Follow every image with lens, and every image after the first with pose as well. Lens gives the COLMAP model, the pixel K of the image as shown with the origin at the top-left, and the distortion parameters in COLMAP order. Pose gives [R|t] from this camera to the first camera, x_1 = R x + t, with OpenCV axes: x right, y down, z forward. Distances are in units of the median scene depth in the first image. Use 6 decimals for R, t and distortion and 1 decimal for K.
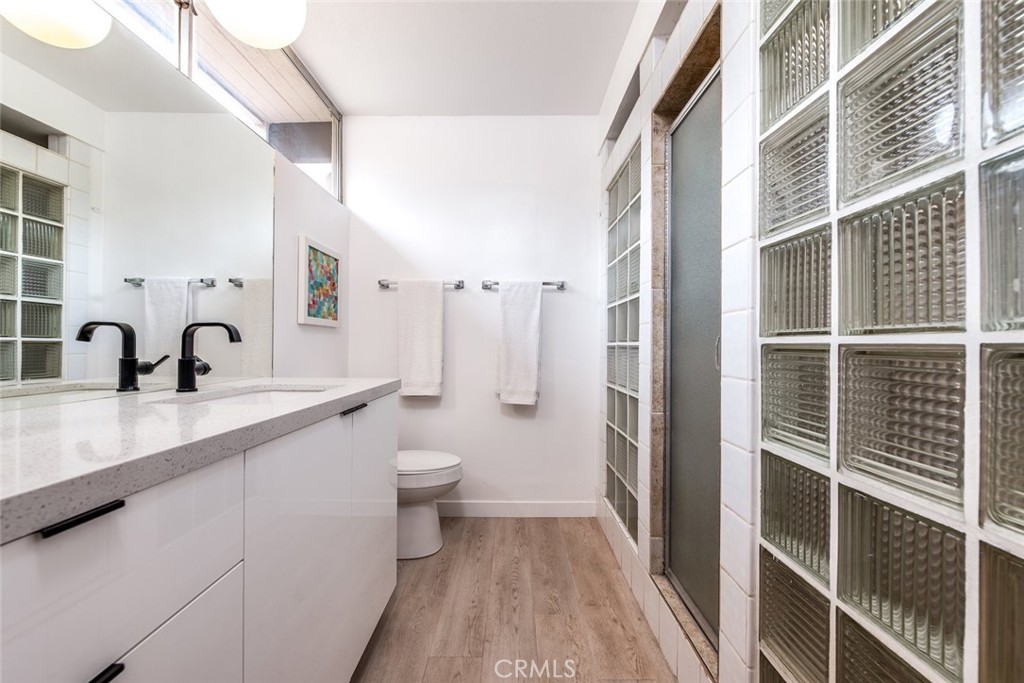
lens RADIAL K [[430.0, 0, 524.6], [0, 430.0, 341.9], [0, 0, 1]] dist [-0.008214, -0.002964]
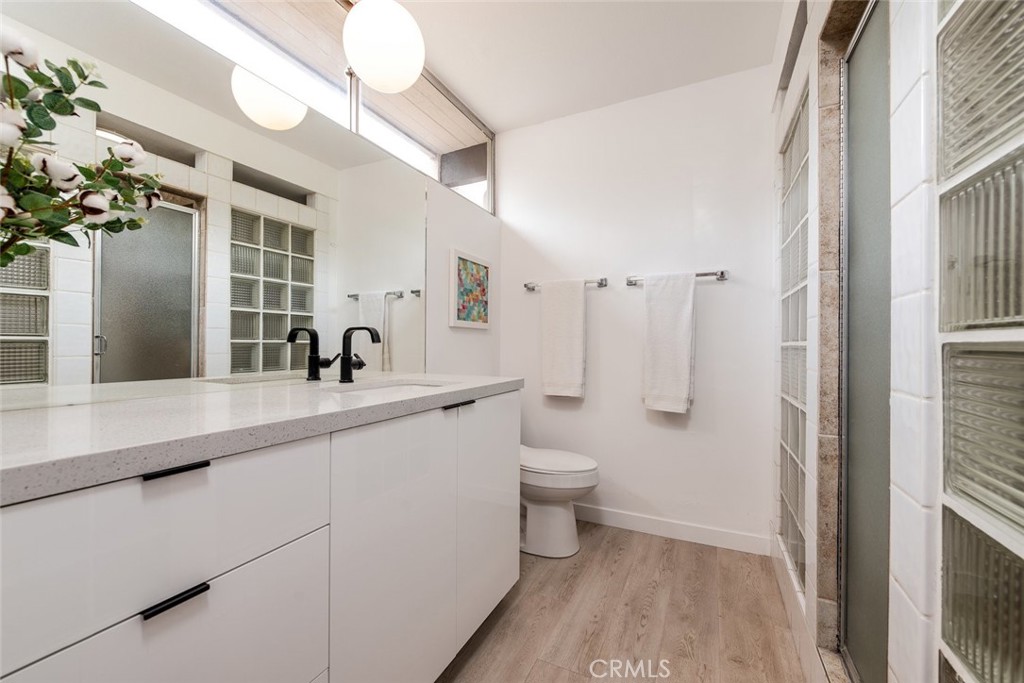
lens RADIAL K [[430.0, 0, 504.4], [0, 430.0, 341.1], [0, 0, 1]] dist [-0.008214, -0.002964]
pose [[0.885999, -0.005137, -0.463660, 0.136652], [0.003648, 0.999985, -0.004108, 0.001179], [0.463674, 0.001949, 0.886004, 0.064406]]
